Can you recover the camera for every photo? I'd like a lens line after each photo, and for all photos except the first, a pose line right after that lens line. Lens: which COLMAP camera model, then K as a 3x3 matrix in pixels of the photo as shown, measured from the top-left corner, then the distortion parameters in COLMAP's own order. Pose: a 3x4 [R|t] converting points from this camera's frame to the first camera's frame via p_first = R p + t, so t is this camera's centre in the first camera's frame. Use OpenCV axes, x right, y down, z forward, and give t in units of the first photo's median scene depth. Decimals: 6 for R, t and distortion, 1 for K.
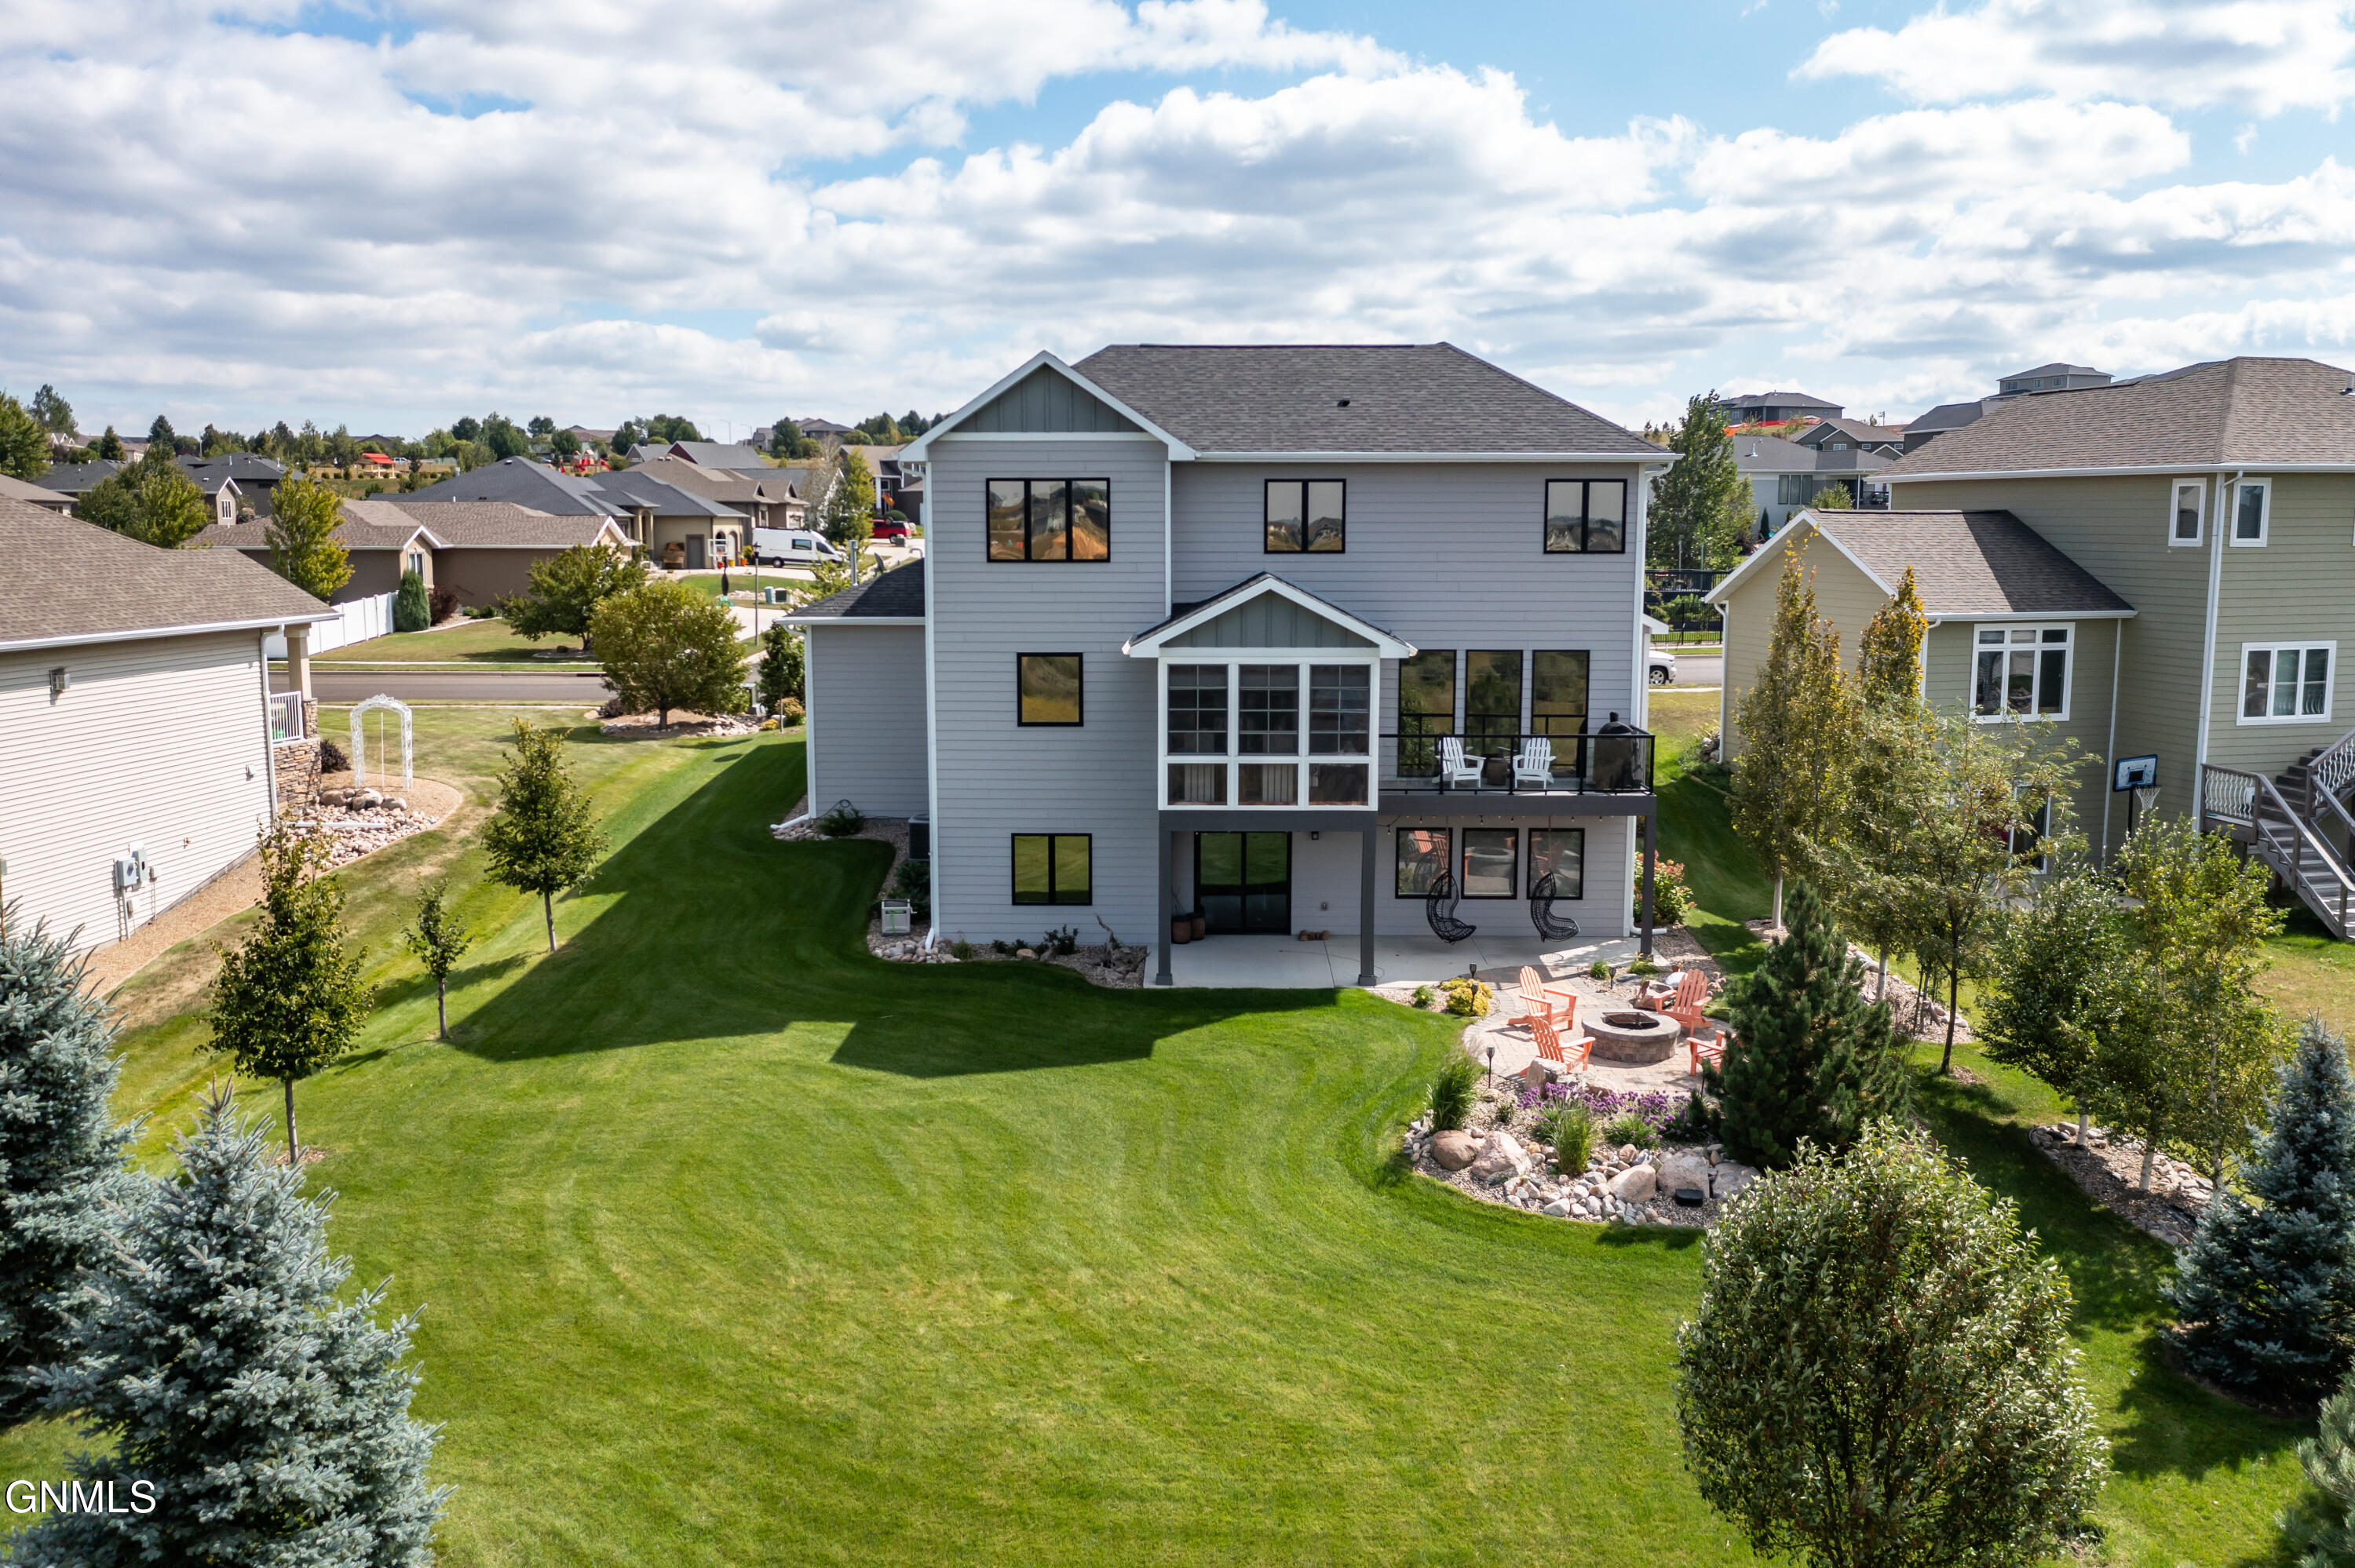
lens RADIAL K [[1882.9, 0, 1177.5], [0, 1882.9, 784.0], [0, 0, 1]] dist [-0.023423, 0.000780]
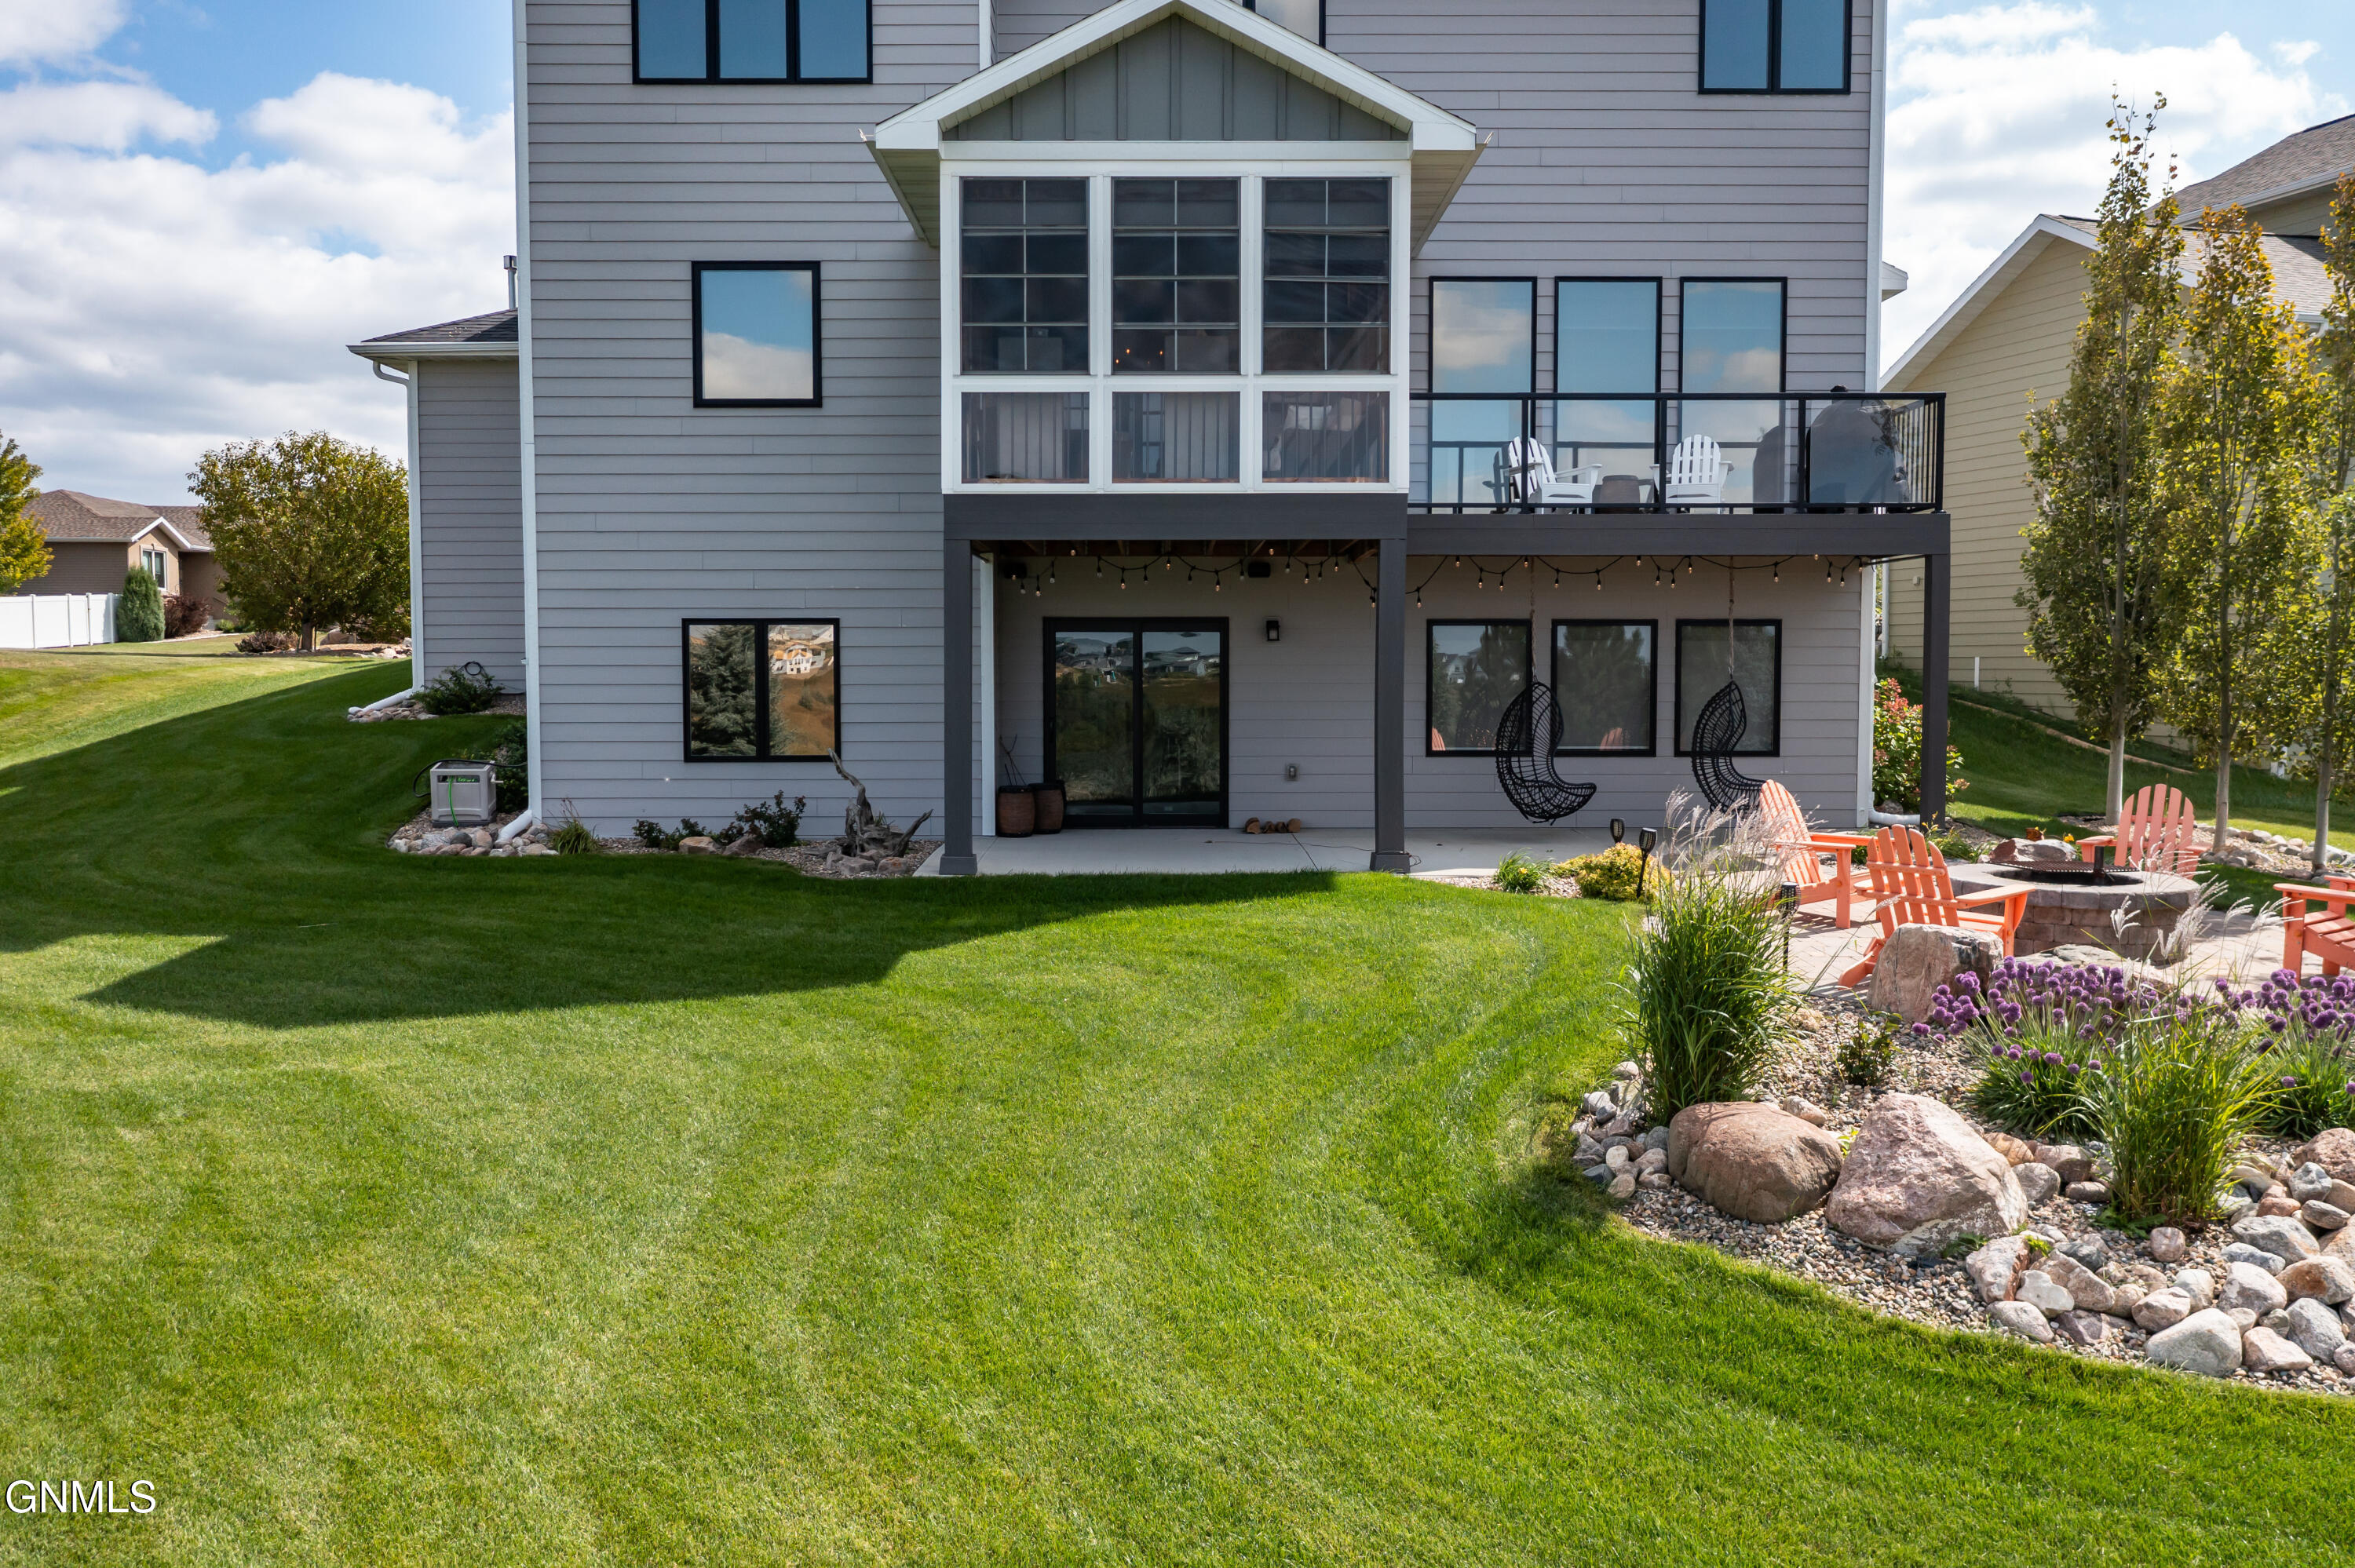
lens RADIAL K [[1863.3, 0, 1177.5], [0, 1863.3, 784.0], [0, 0, 1]] dist [-0.007758, -0.004680]
pose [[0.999546, -0.003192, 0.029949, 0.034195], [0.005574, 0.996798, -0.079763, 0.122940], [-0.029598, 0.079894, 0.996364, 0.542262]]
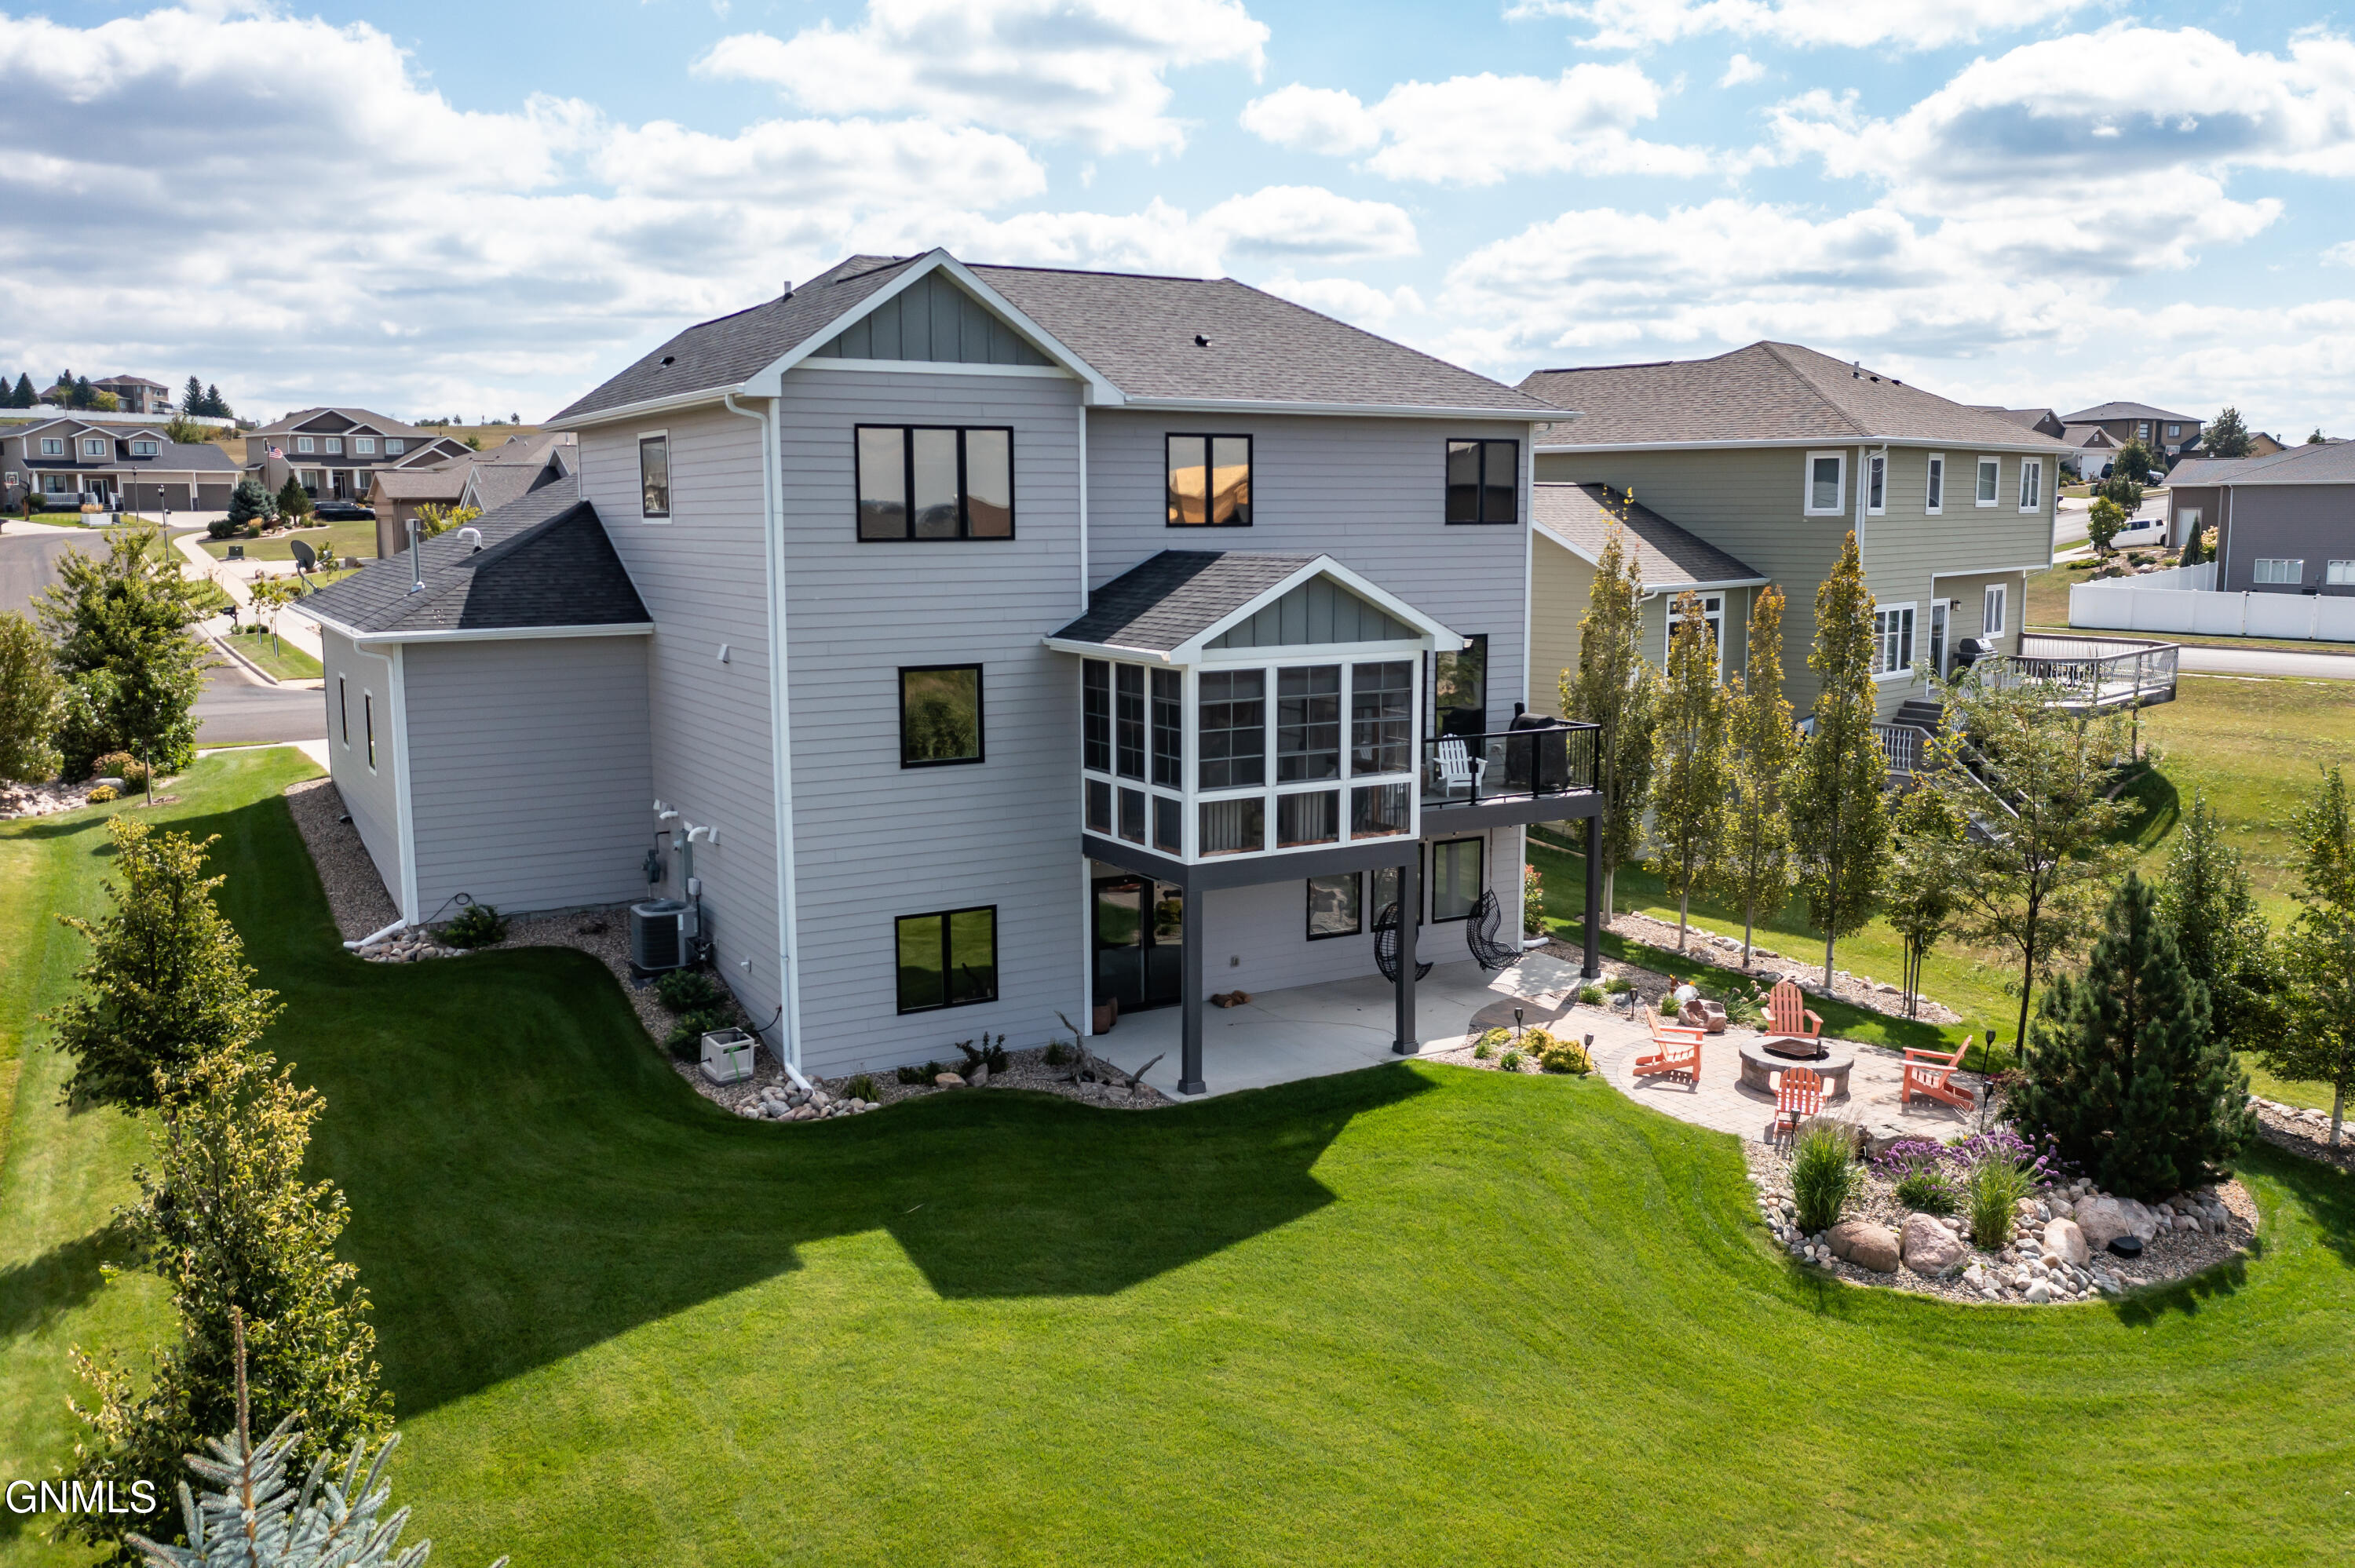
lens RADIAL K [[1879.3, 0, 1177.5], [0, 1879.3, 784.0], [0, 0, 1]] dist [-0.004611, 0.003505]
pose [[0.850175, -0.078312, 0.520643, -0.403942], [0.076423, 0.996759, 0.025132, -0.037888], [-0.520924, 0.018423, 0.853404, 0.358022]]
